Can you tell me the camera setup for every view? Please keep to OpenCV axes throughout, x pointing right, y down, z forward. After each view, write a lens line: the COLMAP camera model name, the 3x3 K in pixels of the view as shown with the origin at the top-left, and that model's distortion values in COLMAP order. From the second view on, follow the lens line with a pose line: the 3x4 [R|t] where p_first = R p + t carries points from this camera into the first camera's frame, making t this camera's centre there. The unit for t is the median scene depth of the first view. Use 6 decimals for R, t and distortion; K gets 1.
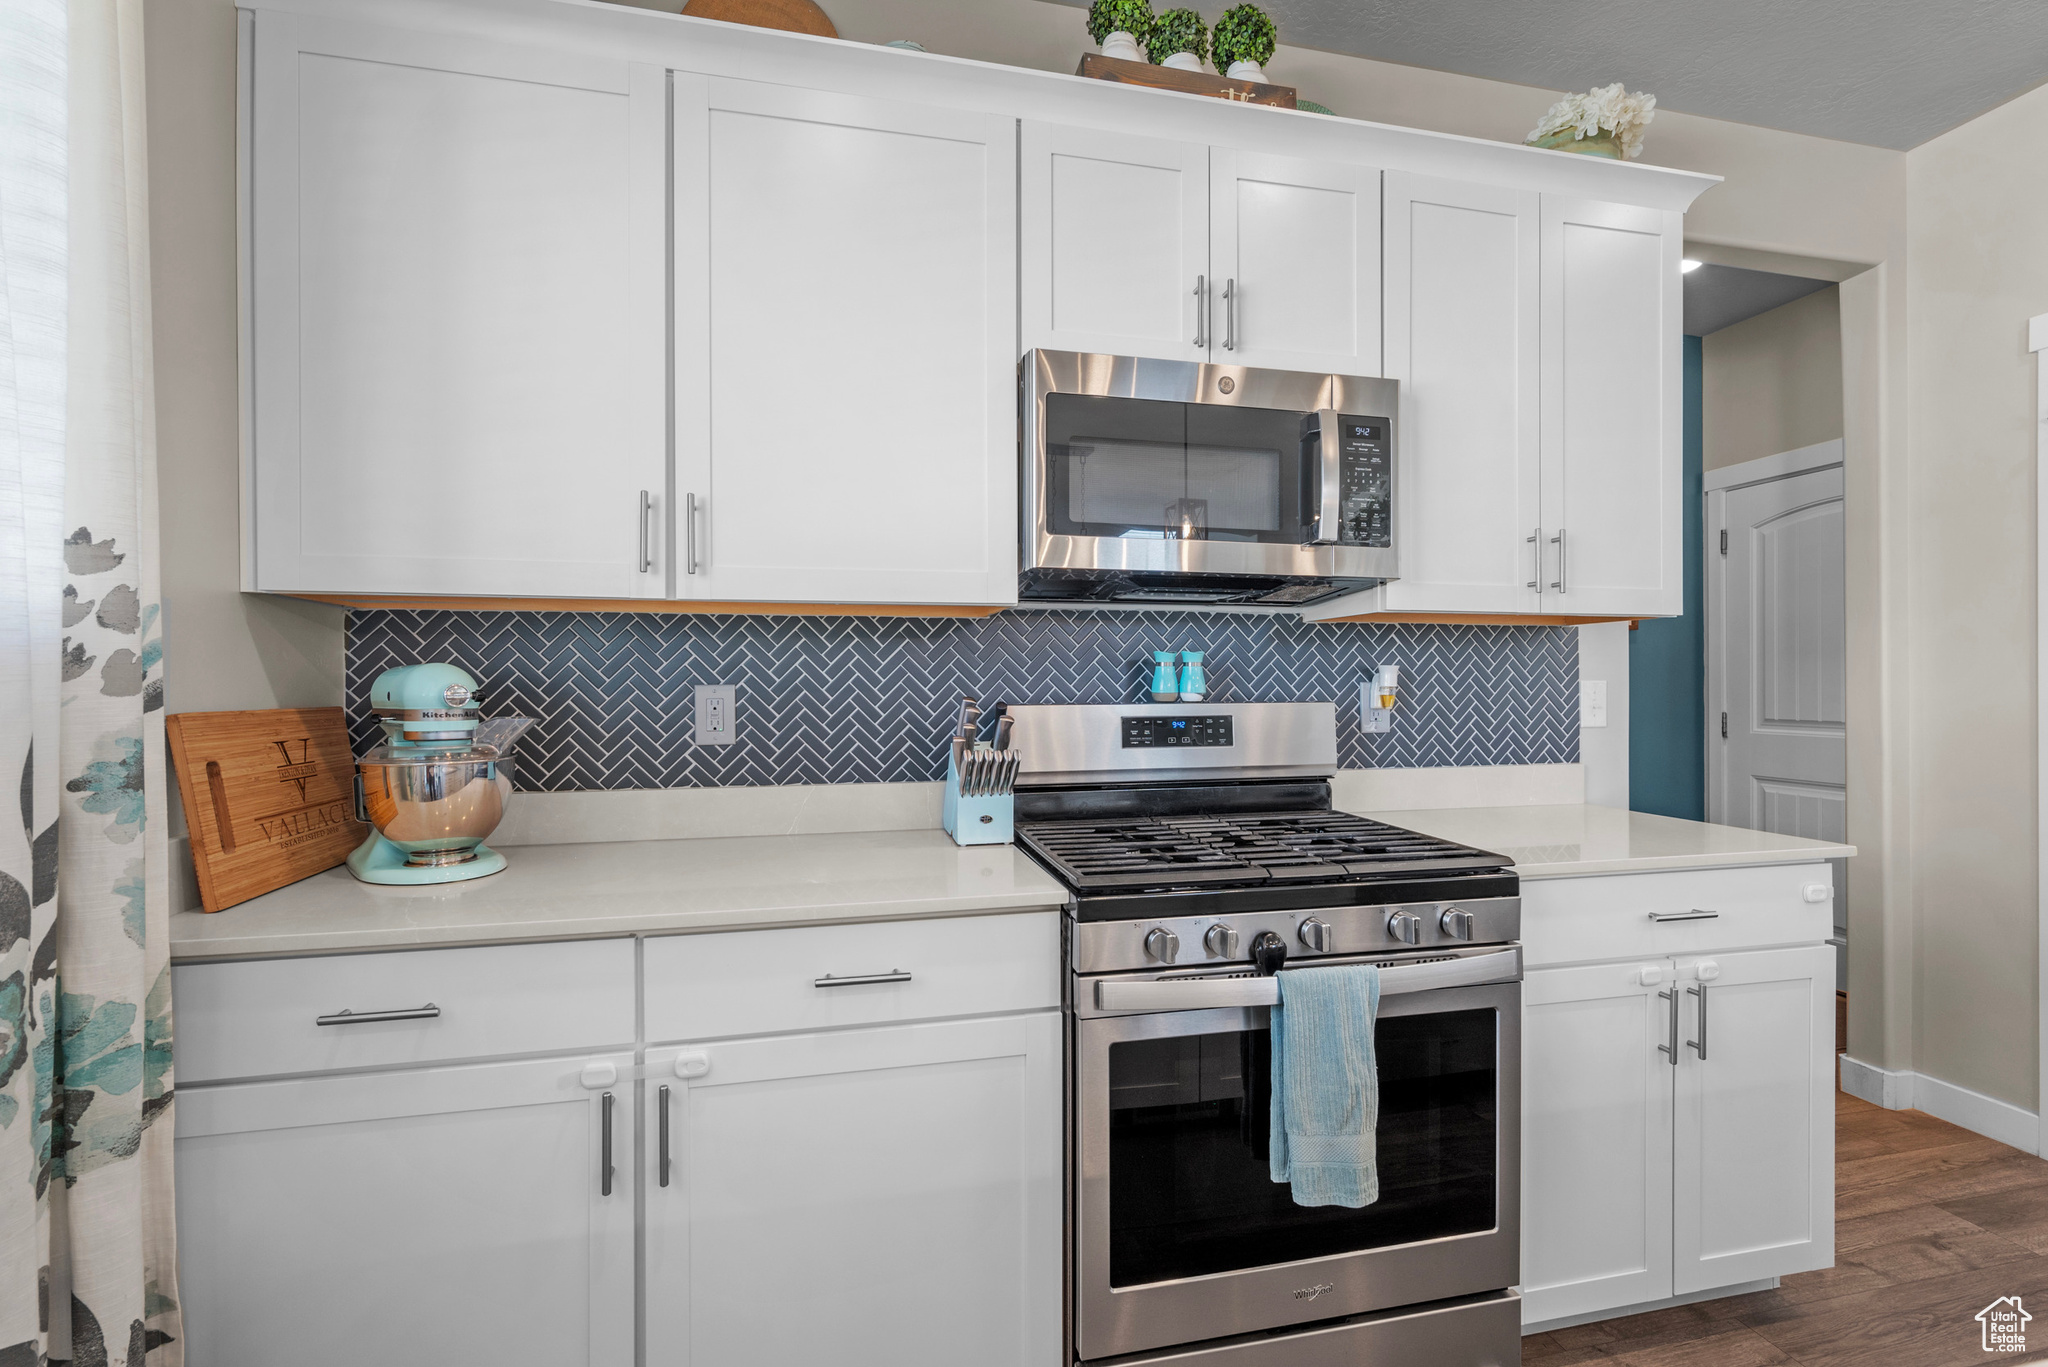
lens RADIAL K [[886.6, 0, 1024.0], [0, 886.6, 683.5], [0, 0, 1]] dist [-0.002579, -0.000382]
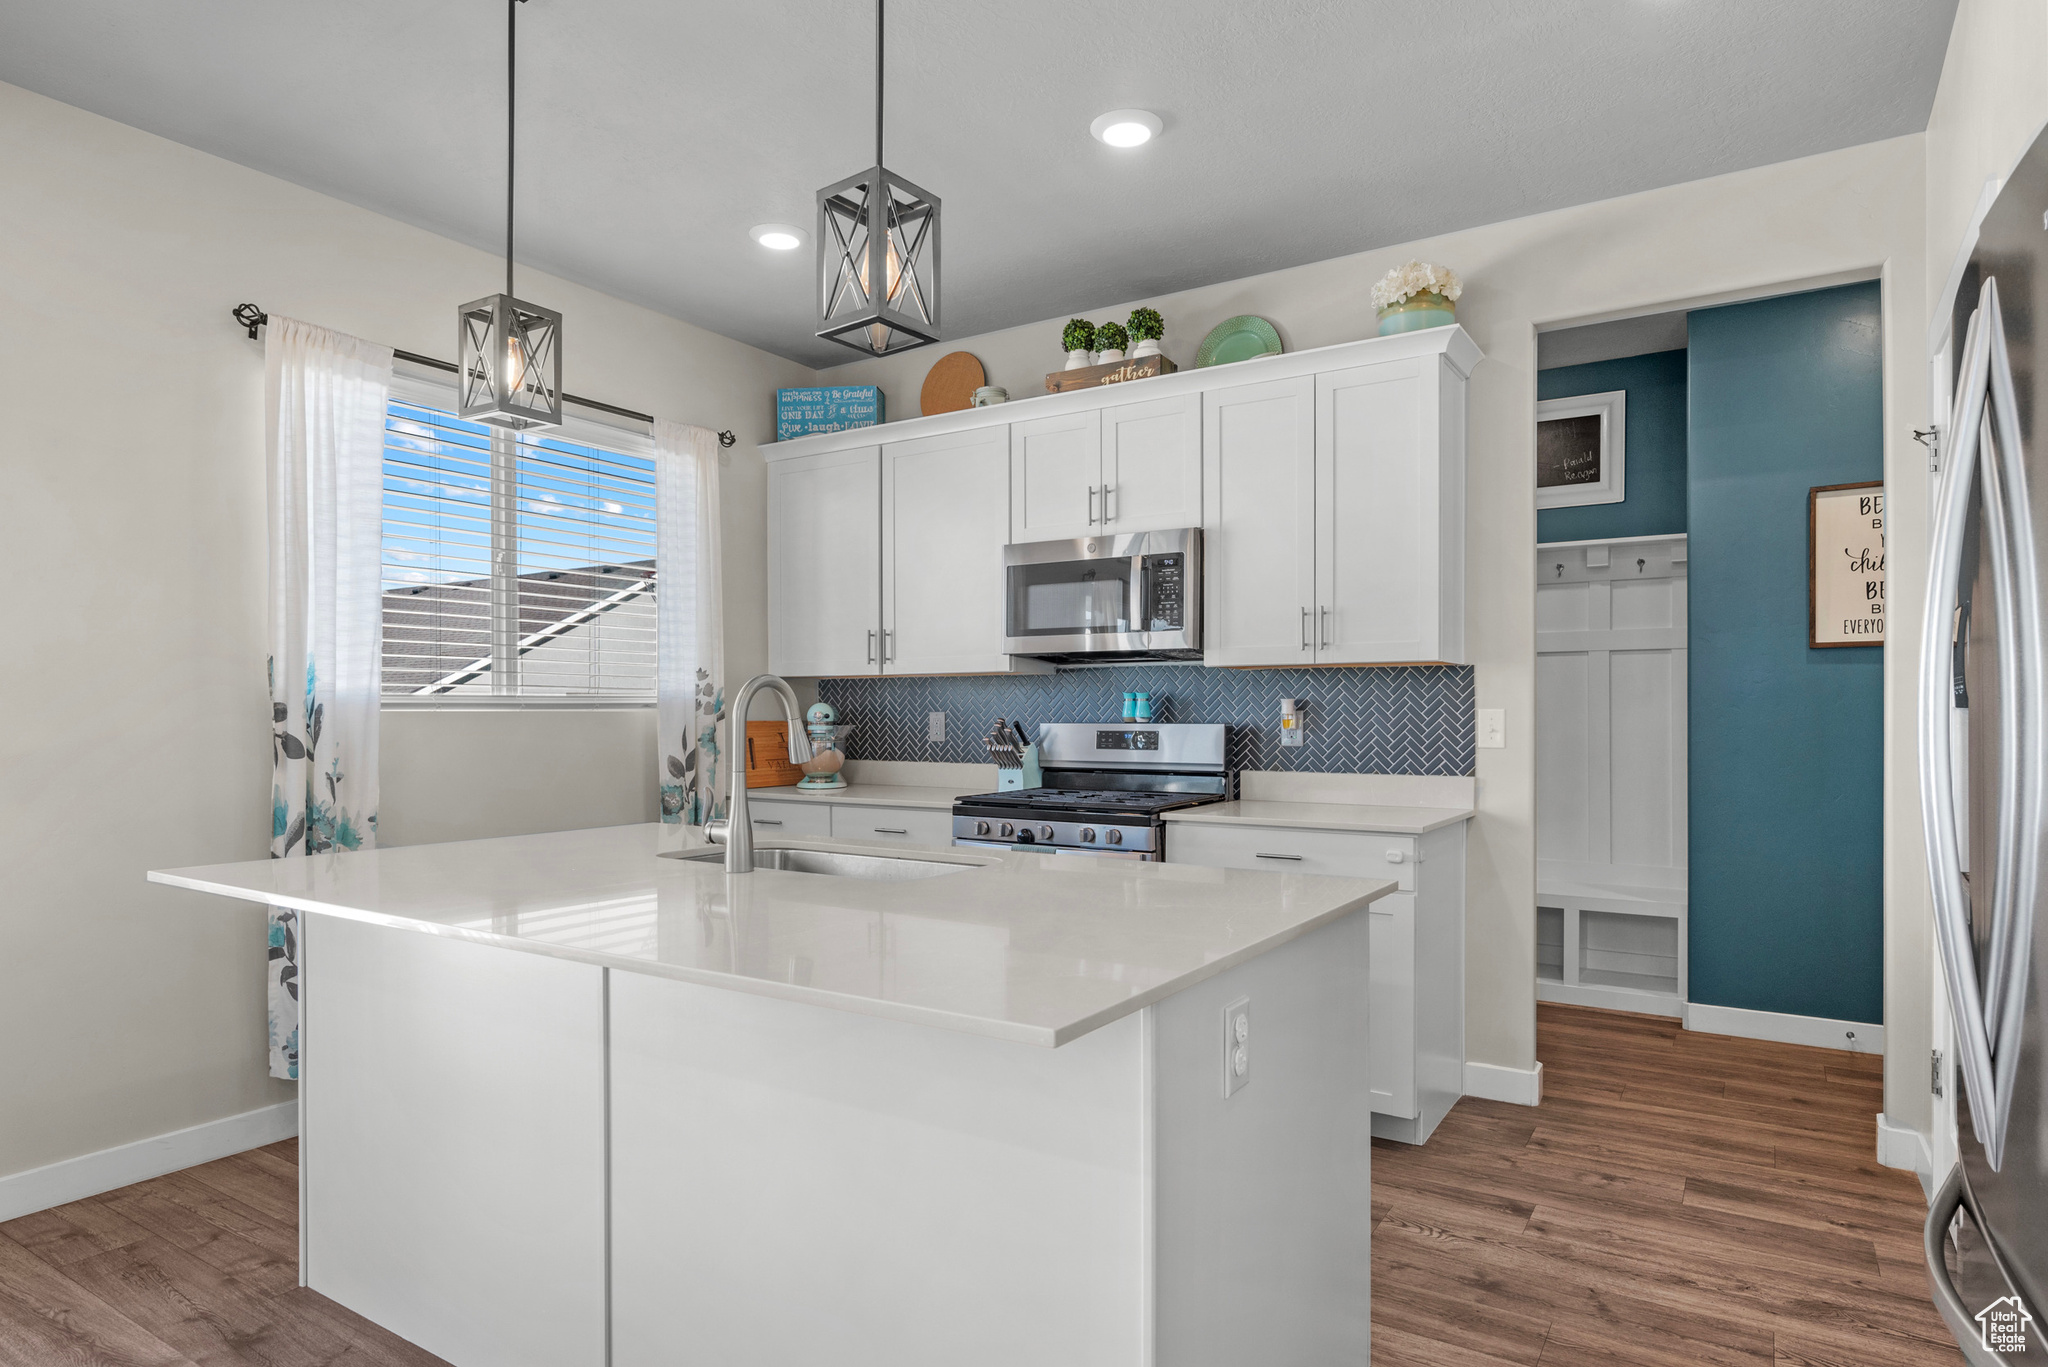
lens RADIAL K [[1154.2, 0, 1032.5], [0, 1154.2, 718.2], [0, 0, 1]] dist [-0.003648, -0.000790]
pose [[0.703676, 0.005631, -0.710499, 1.672026], [0.000434, 0.999965, 0.008355, -0.005698], [0.710521, -0.006187, 0.703648, -0.694859]]
